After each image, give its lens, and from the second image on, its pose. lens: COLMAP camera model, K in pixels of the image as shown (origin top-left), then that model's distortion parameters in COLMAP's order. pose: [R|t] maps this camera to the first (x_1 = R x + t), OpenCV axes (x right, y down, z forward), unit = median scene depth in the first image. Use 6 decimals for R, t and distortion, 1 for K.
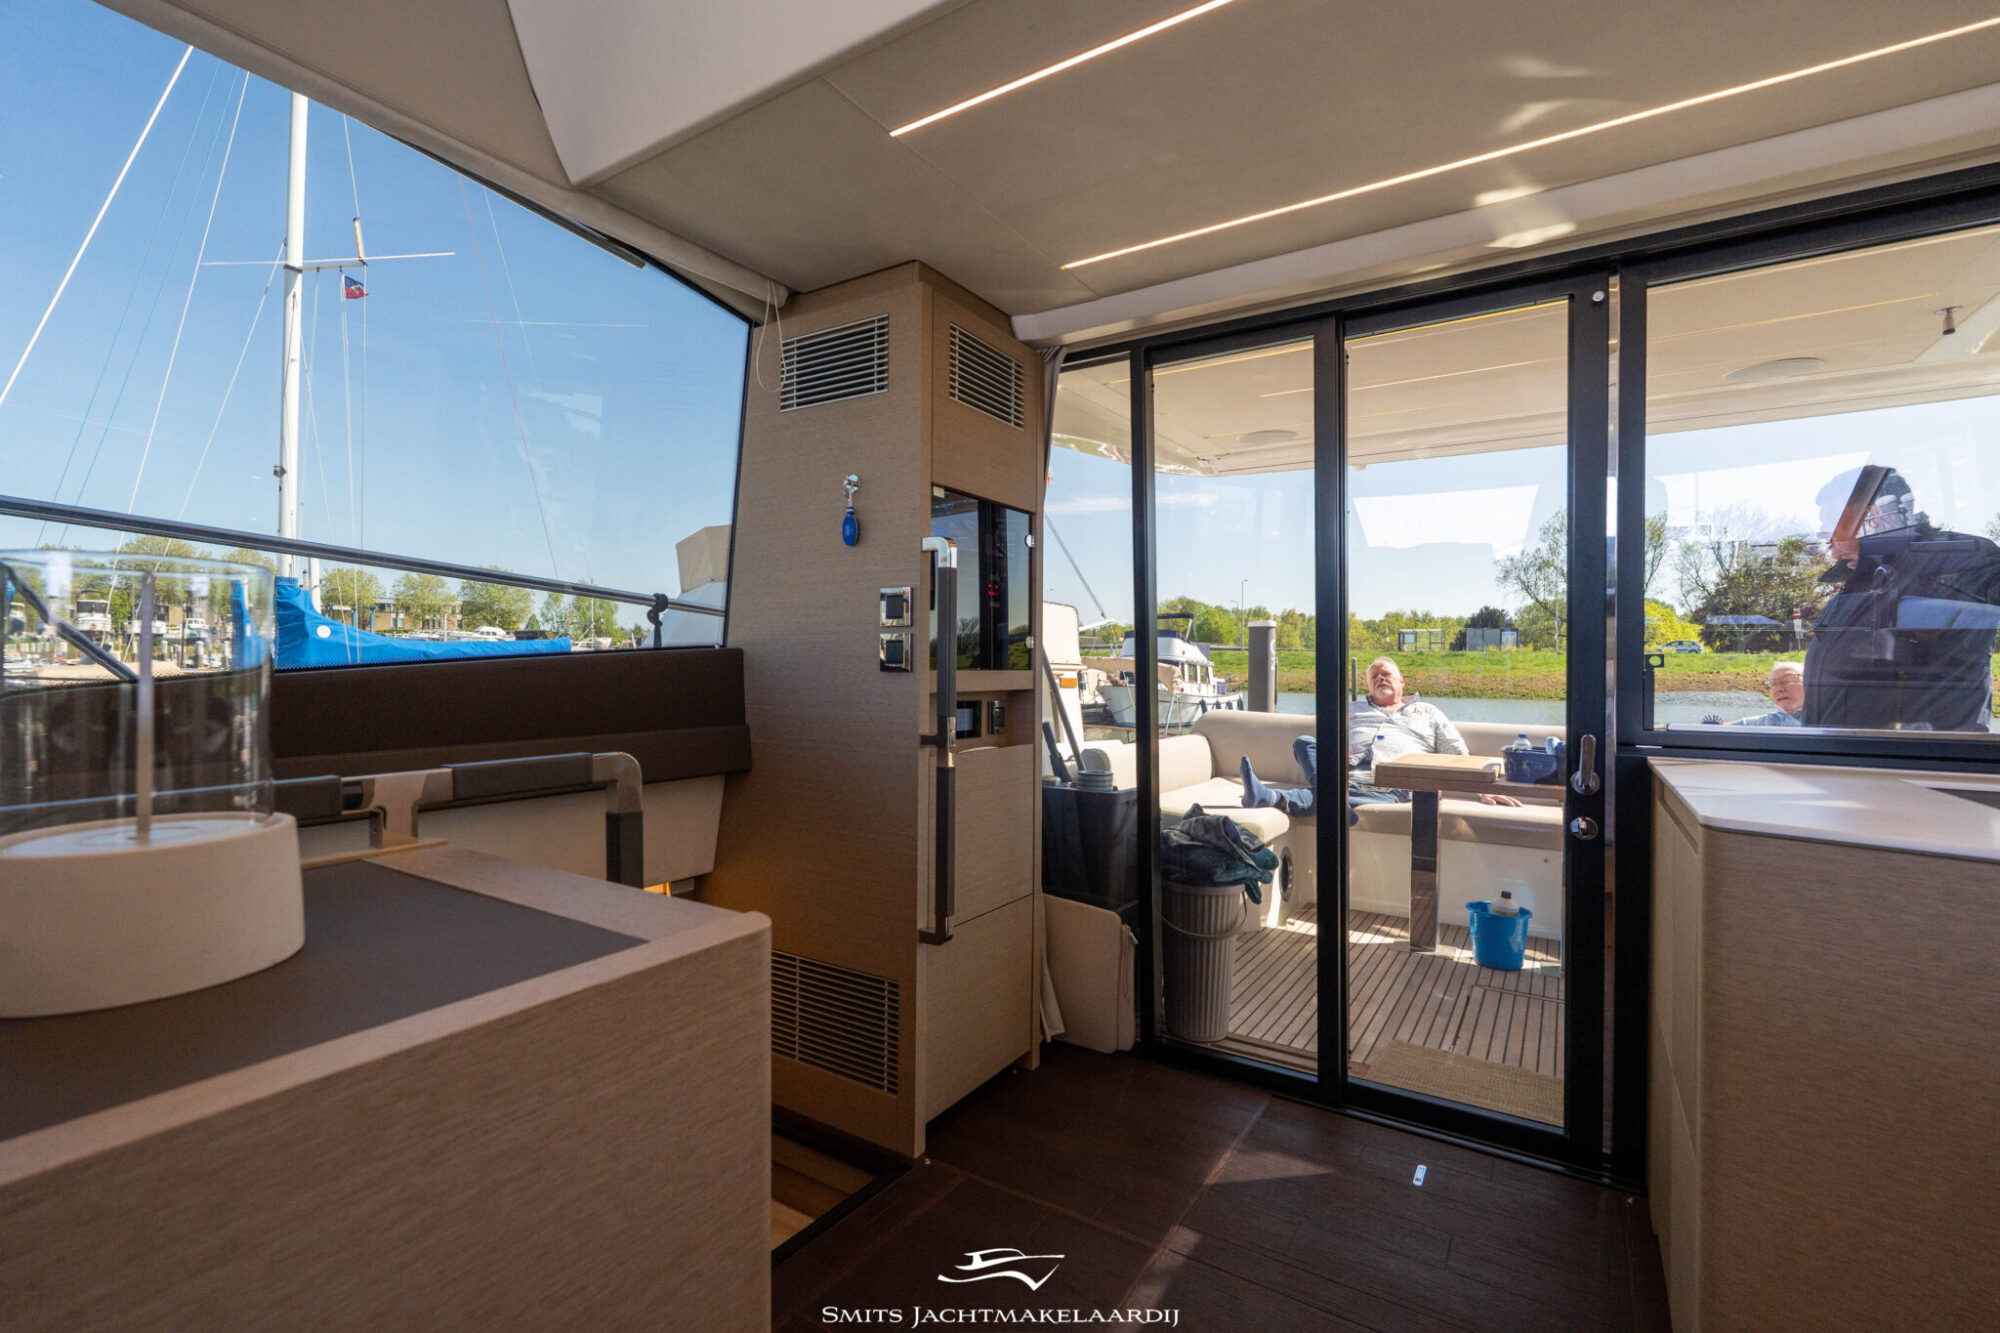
lens RADIAL K [[880.4, 0, 1002.4], [0, 880.4, 660.6], [0, 0, 1]] dist [-0.003166, 0.000061]
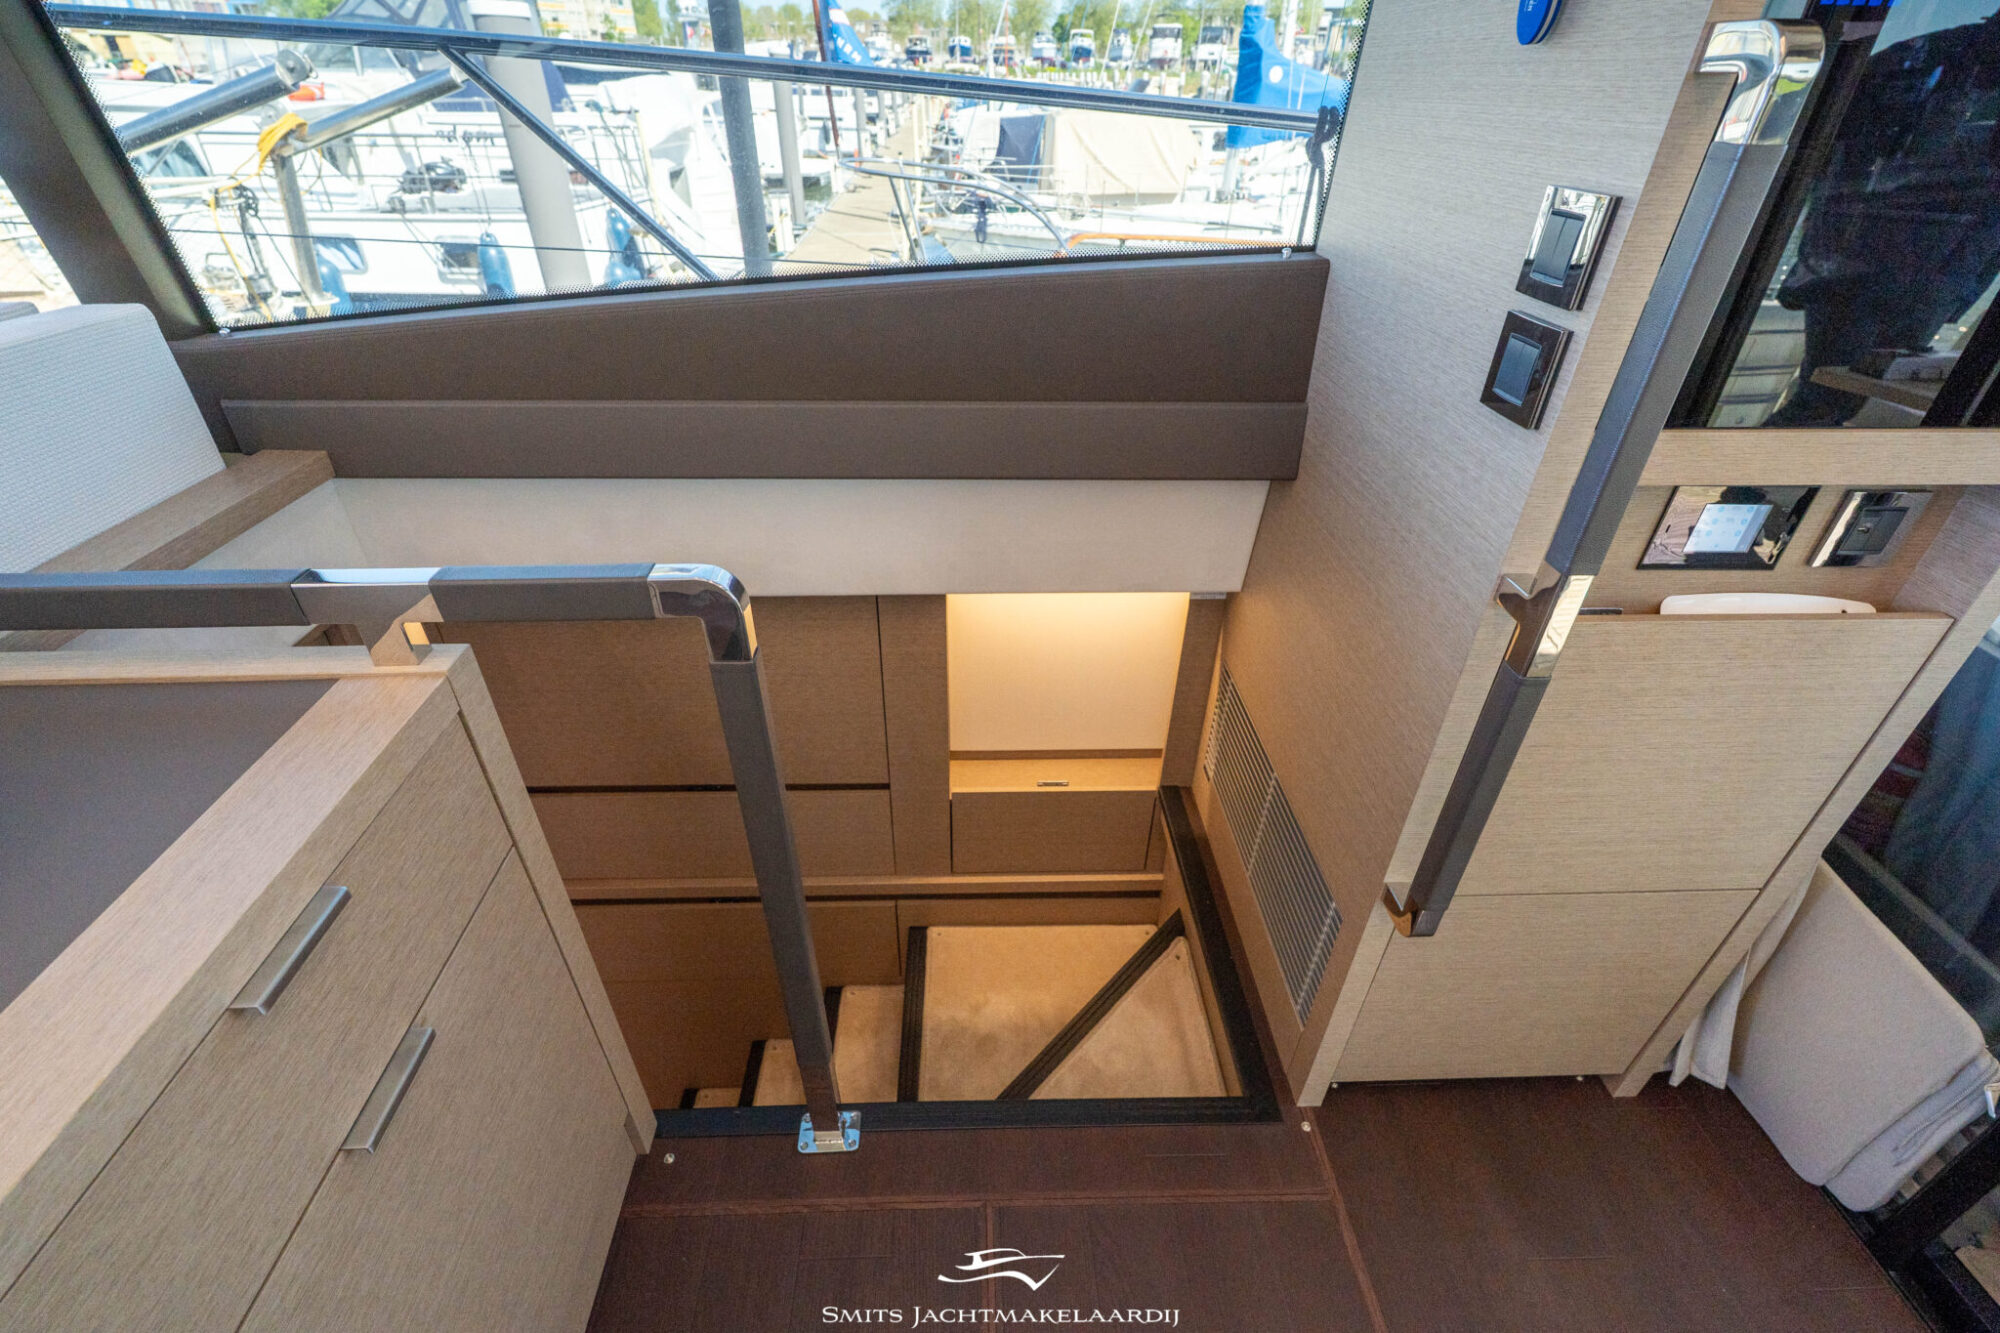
lens RADIAL K [[880.4, 0, 997.9], [0, 880.4, 673.6], [0, 0, 1]] dist [-0.003166, 0.000061]
pose [[0.571984, 0.462758, -0.677266, 0.068240], [-0.012594, 0.830525, 0.556840, -0.098814], [0.820168, -0.309974, 0.480874, 0.478592]]
